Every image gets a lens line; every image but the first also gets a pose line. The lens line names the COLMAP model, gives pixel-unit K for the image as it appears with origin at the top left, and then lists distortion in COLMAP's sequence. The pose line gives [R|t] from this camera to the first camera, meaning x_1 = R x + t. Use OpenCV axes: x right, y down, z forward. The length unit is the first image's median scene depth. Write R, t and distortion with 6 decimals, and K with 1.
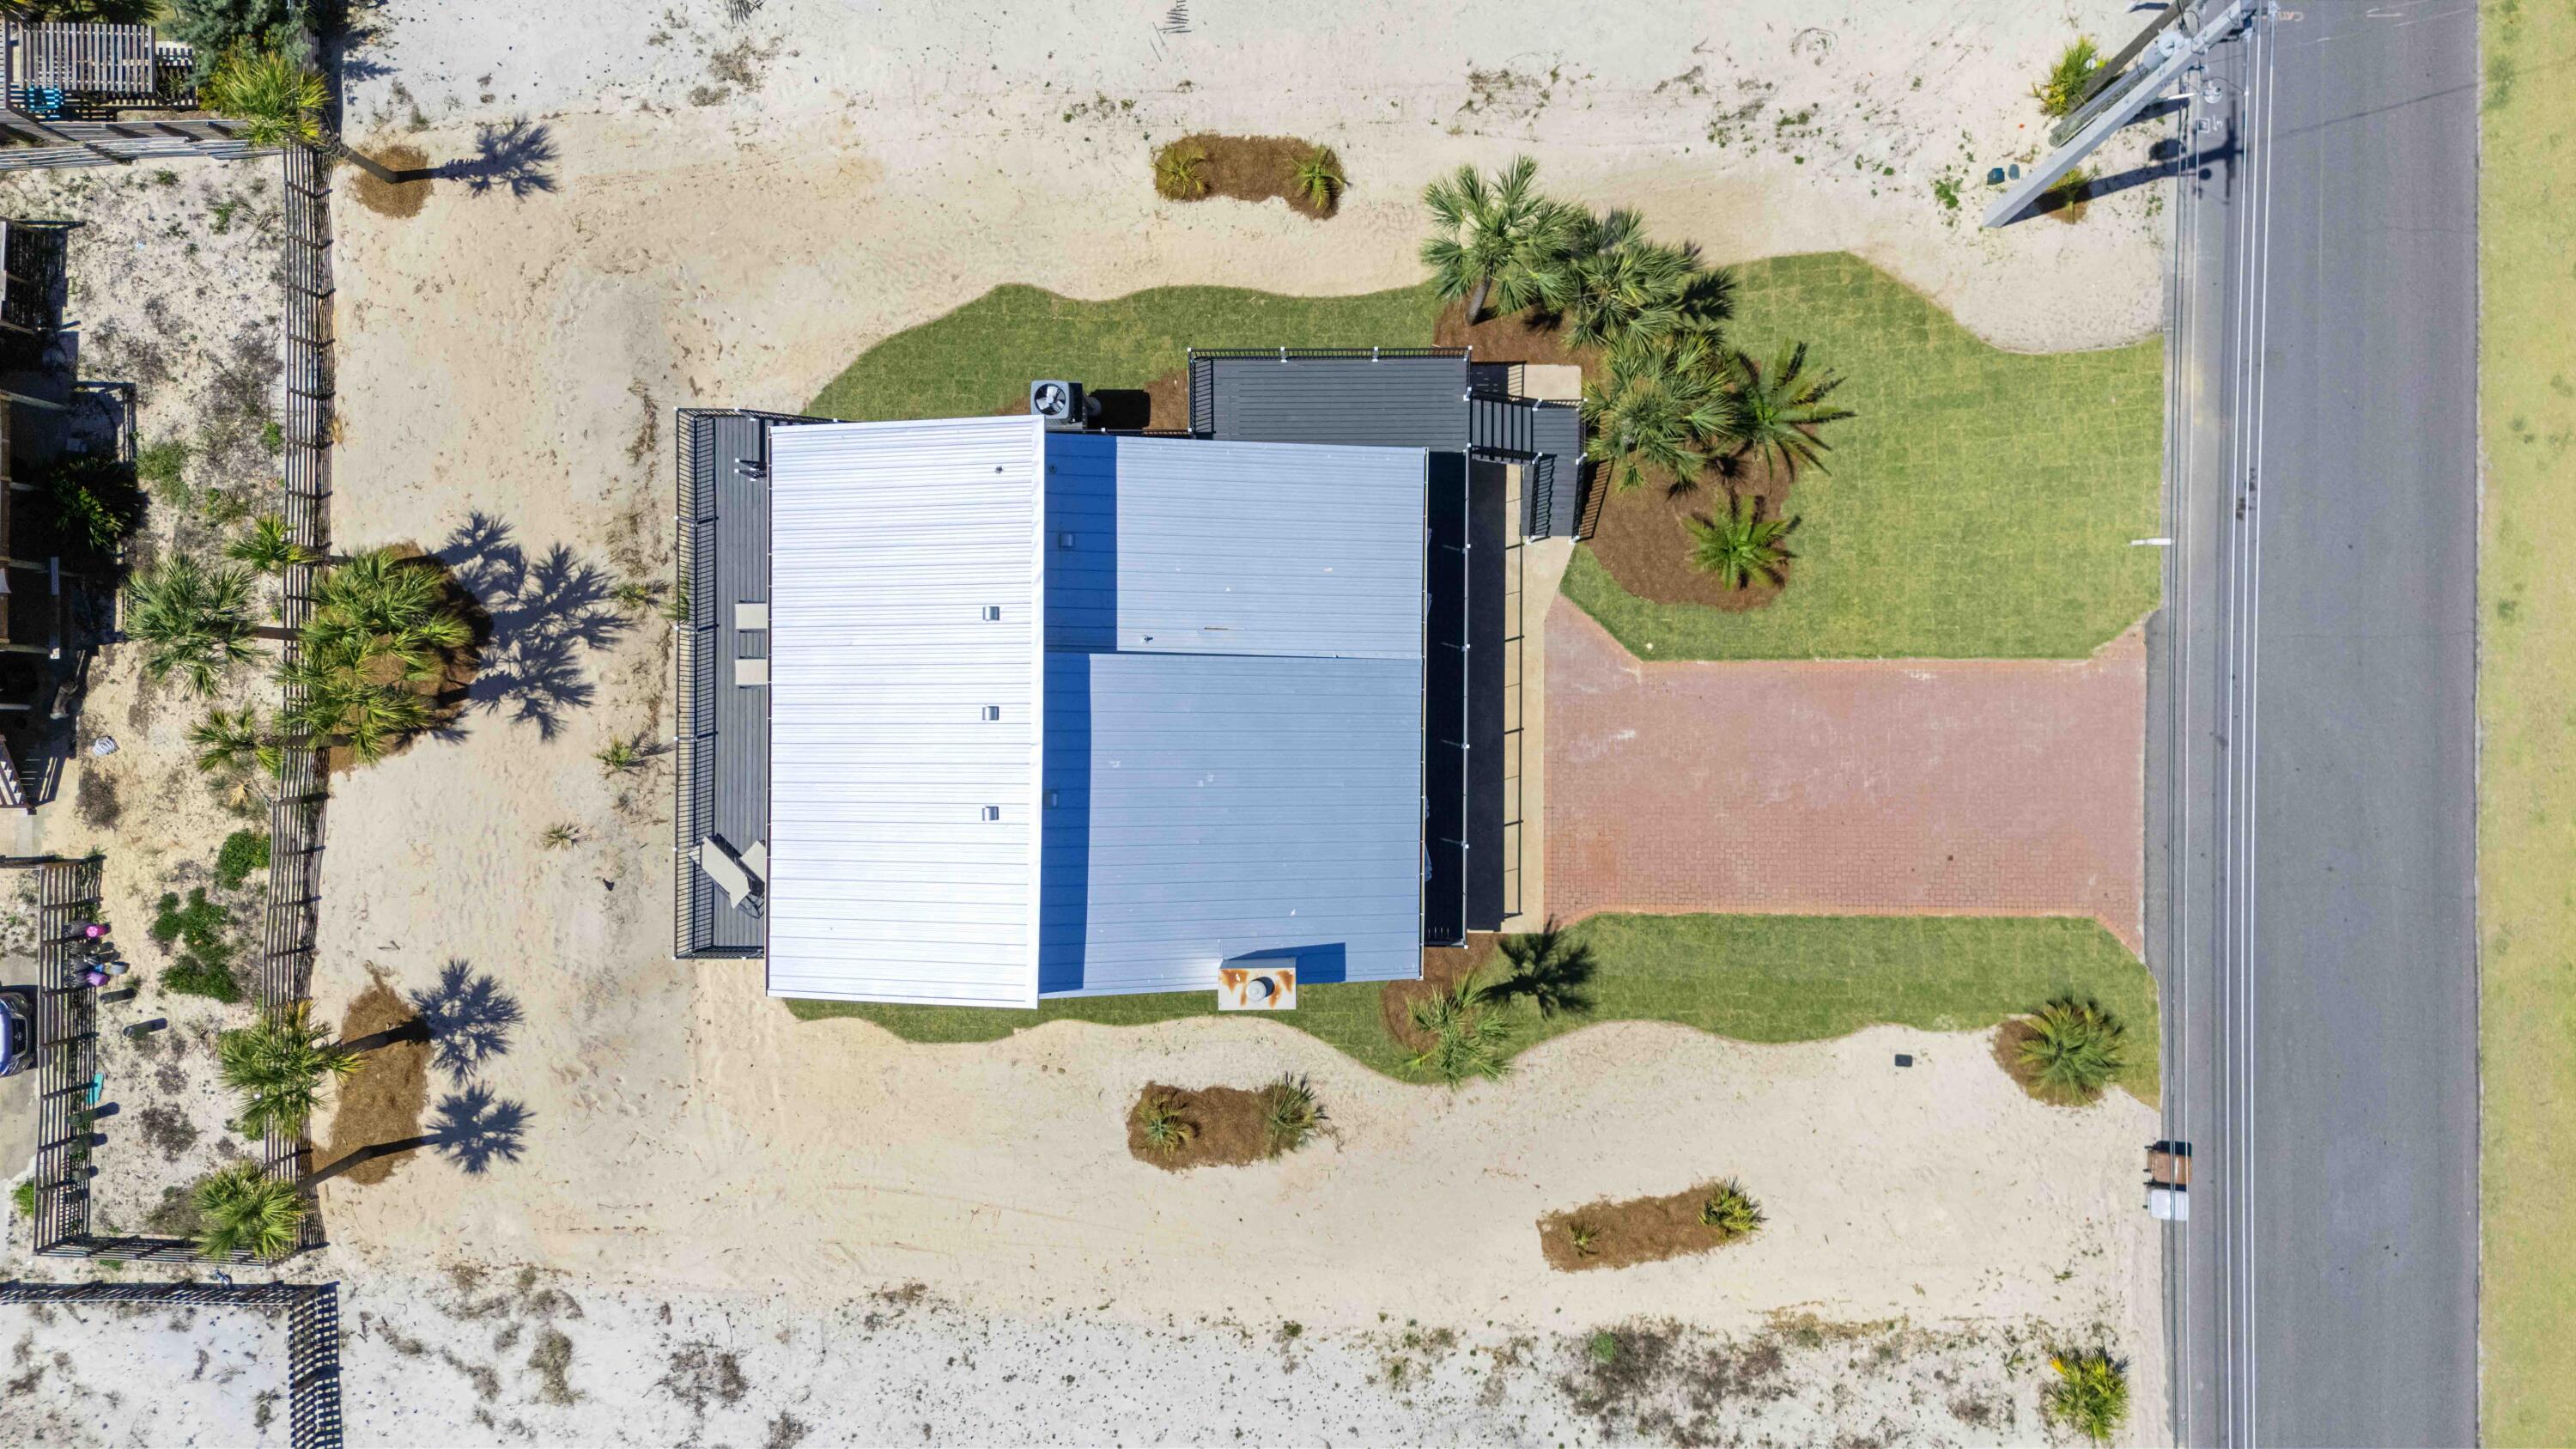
lens RADIAL K [[1883.9, 0, 1275.1], [0, 1883.9, 746.8], [0, 0, 1]] dist [0.079539, -0.075203]
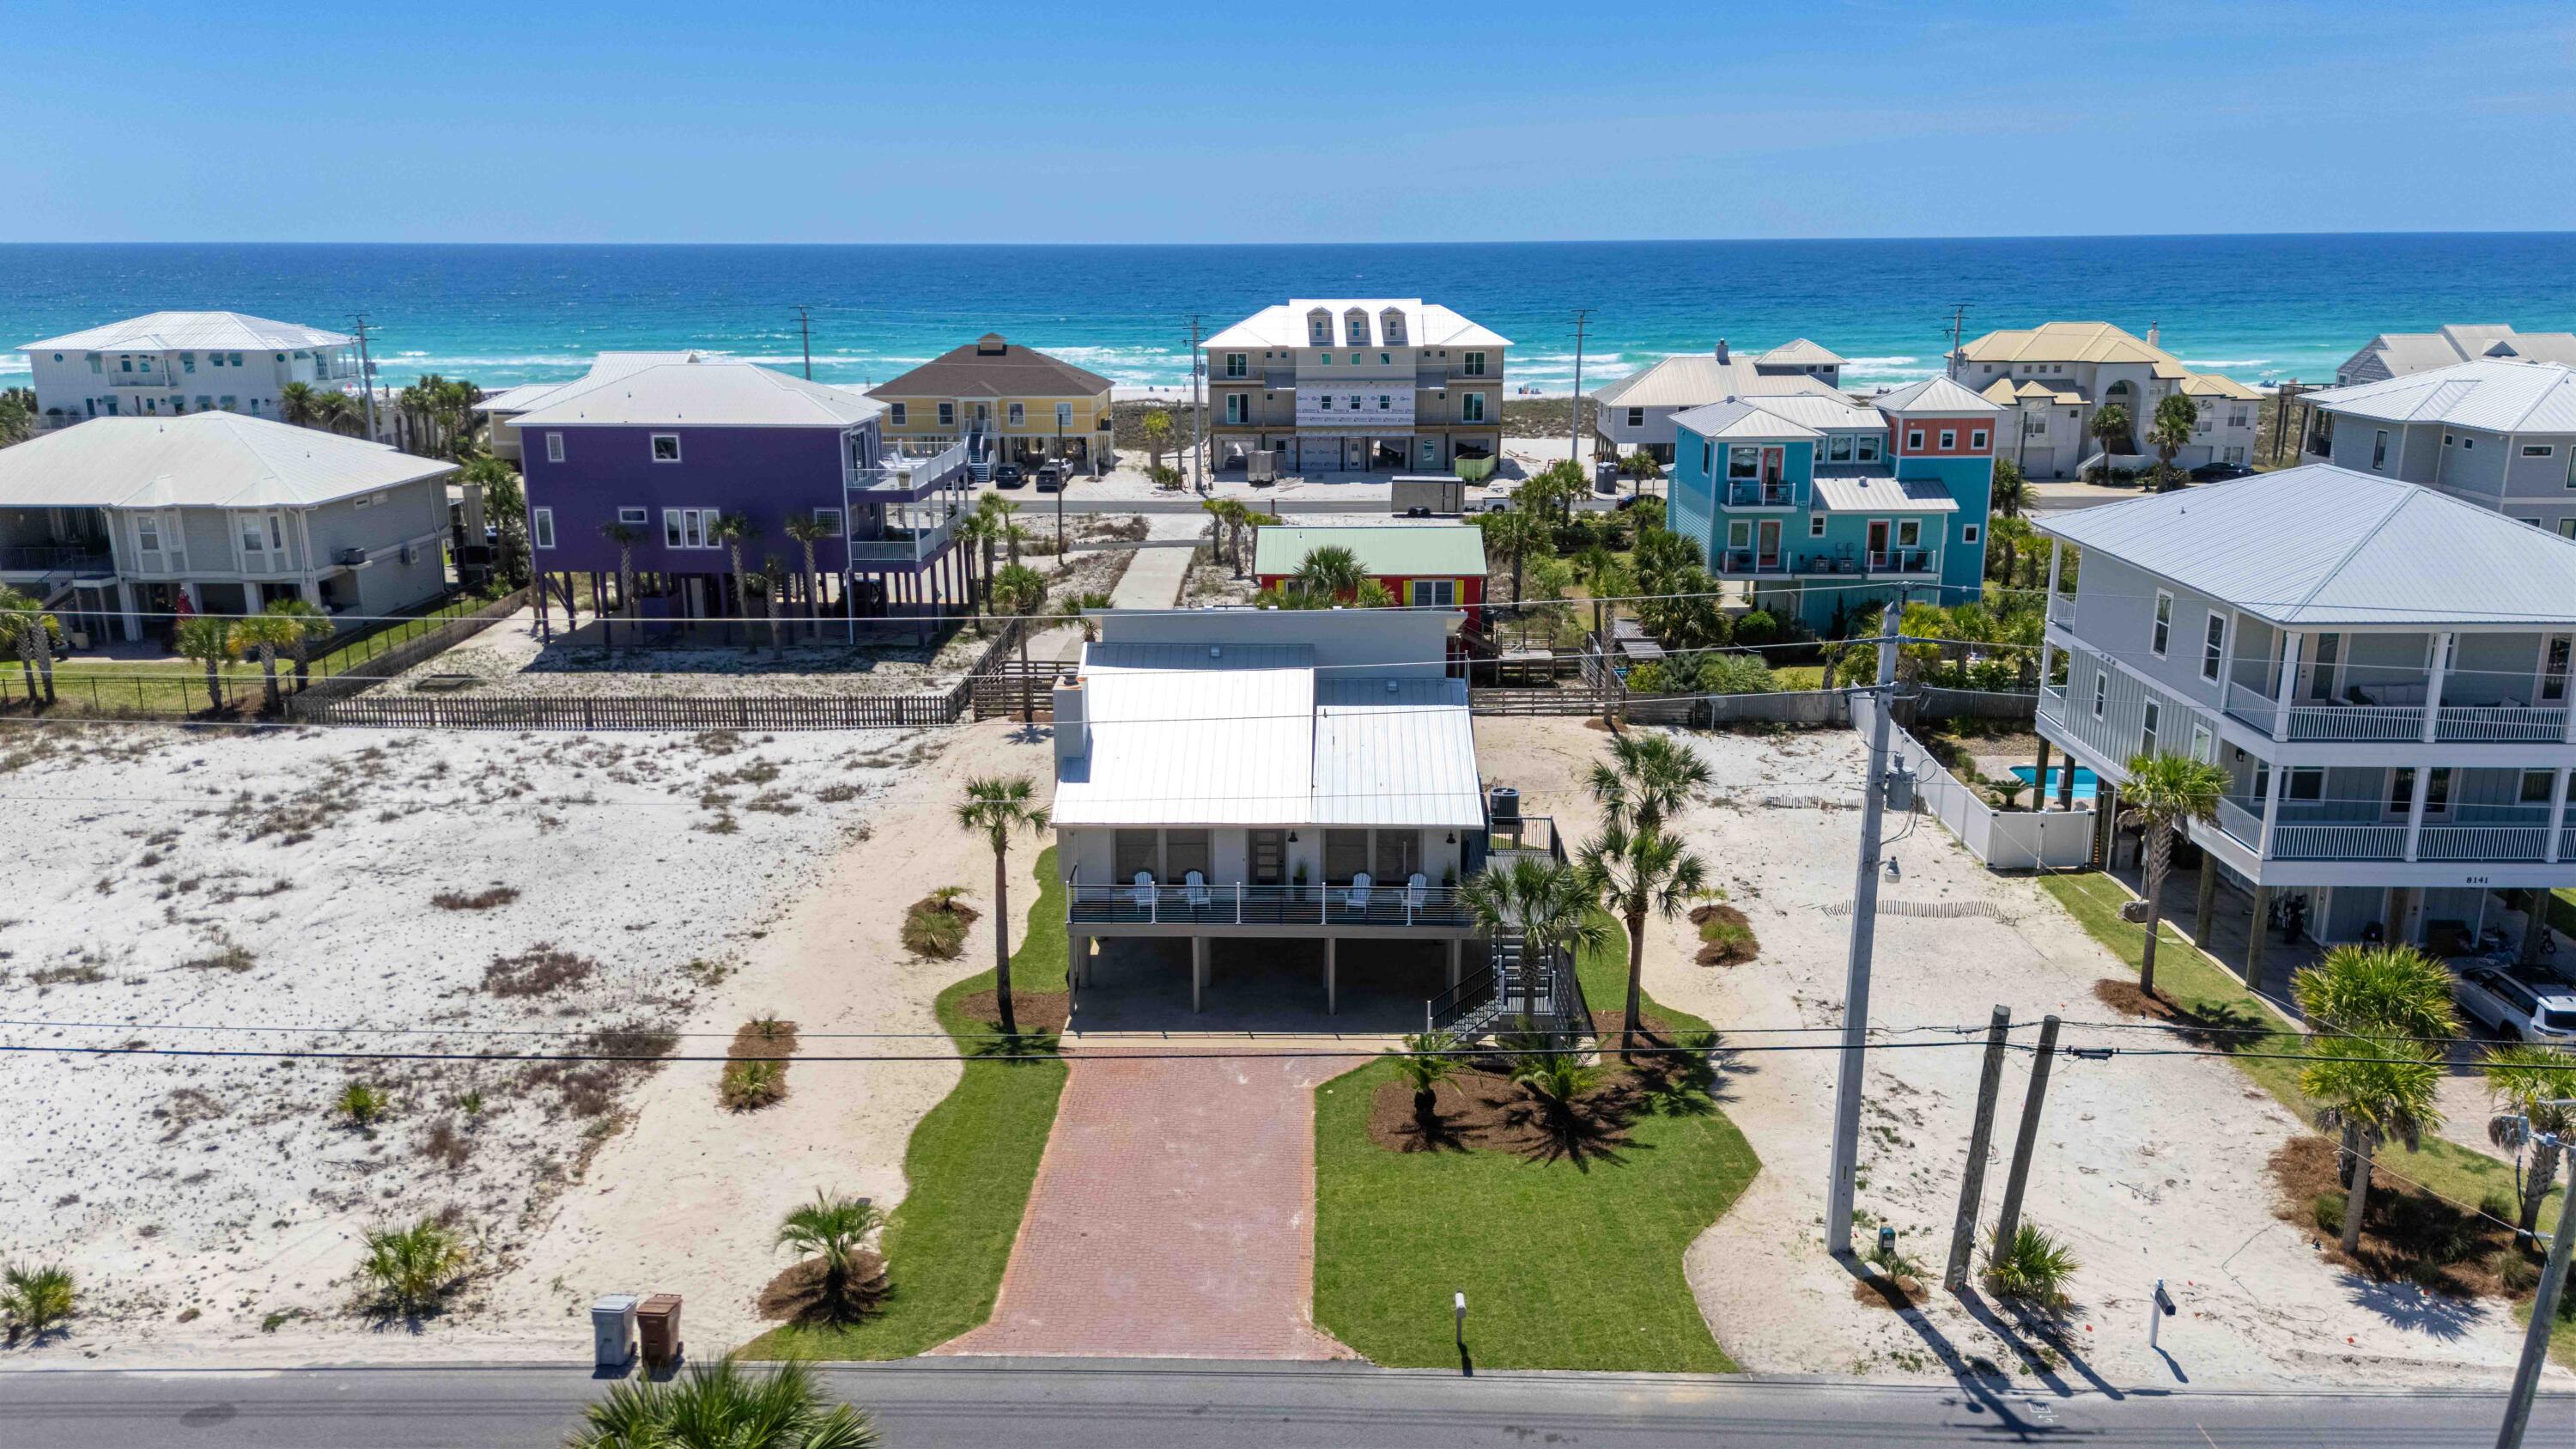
lens RADIAL K [[1883.9, 0, 1275.1], [0, 1883.9, 746.8], [0, 0, 1]] dist [0.079539, -0.075203]
pose [[-0.025231, 0.286963, -0.957609, 1.115633], [-0.999676, -0.004044, 0.025128, -0.048281], [0.003338, 0.957933, 0.286972, 0.545217]]
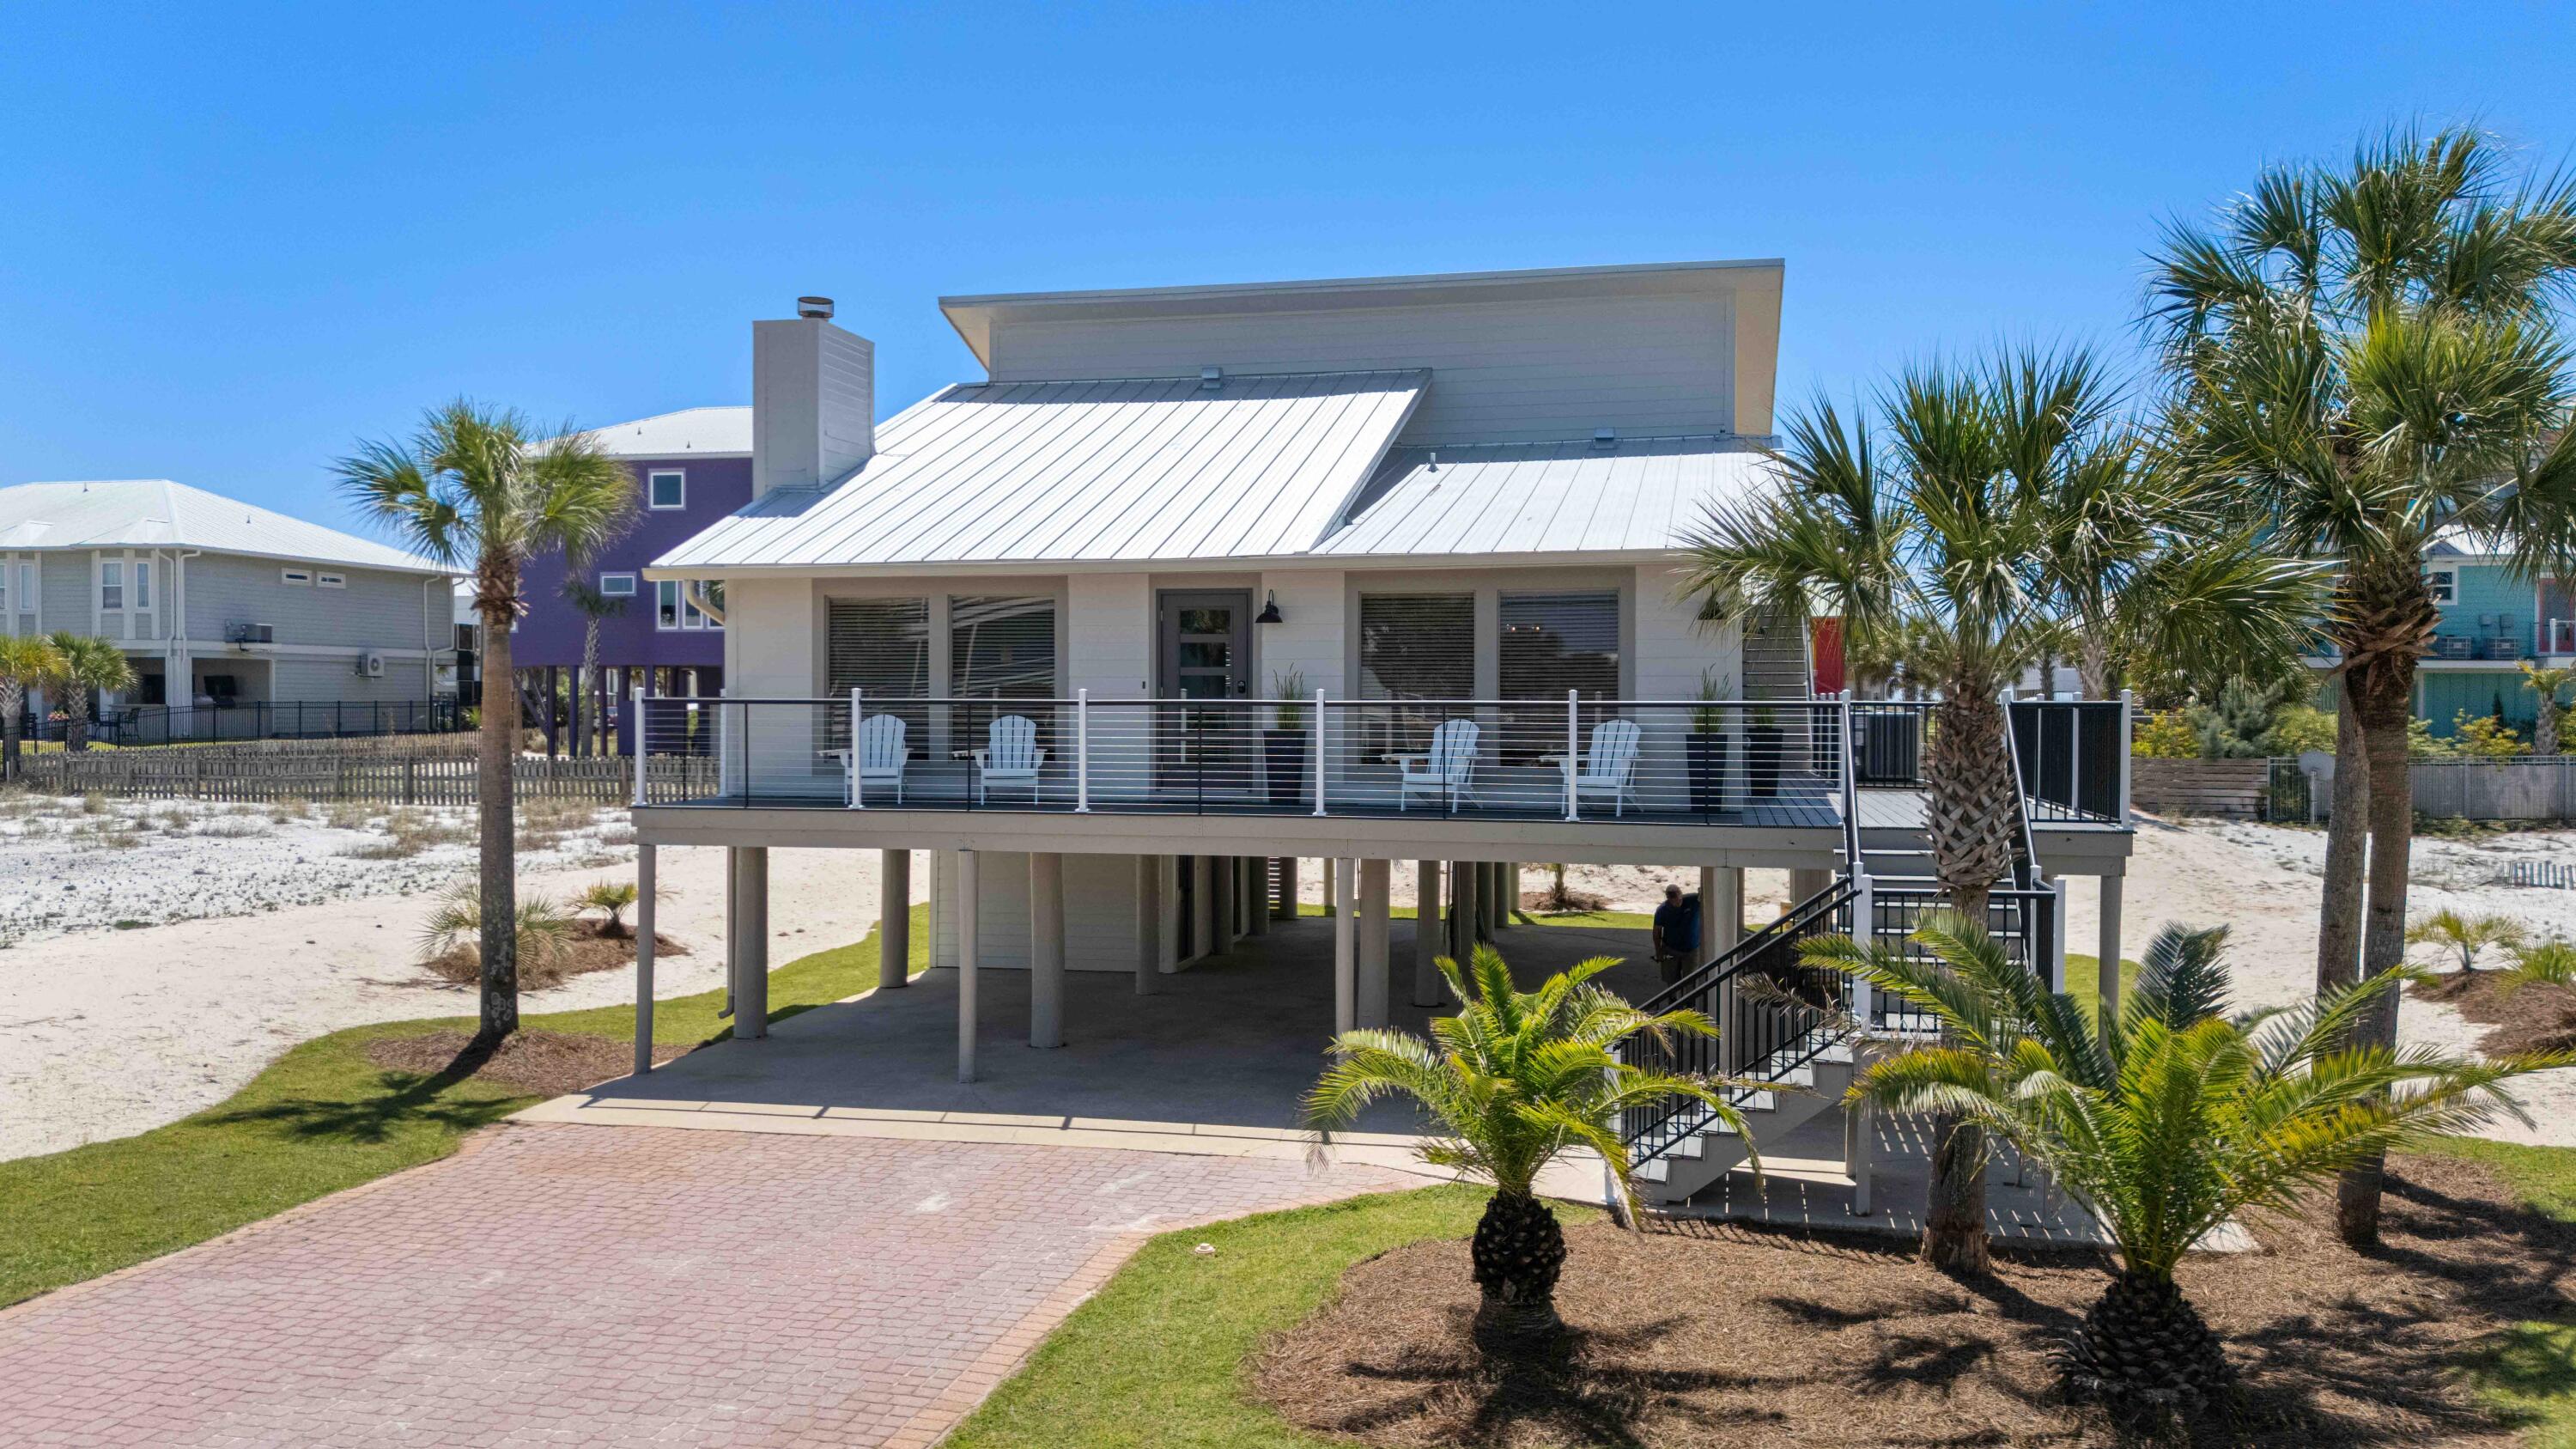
lens RADIAL K [[1907.2, 0, 1292.9], [0, 1907.2, 762.9], [0, 0, 1]] dist [0.070249, -0.066841]
pose [[-0.214311, 0.059458, -0.974954, 0.464790], [-0.976765, -0.011781, 0.213991, -0.124784], [0.001238, 0.998161, 0.060601, 0.924887]]
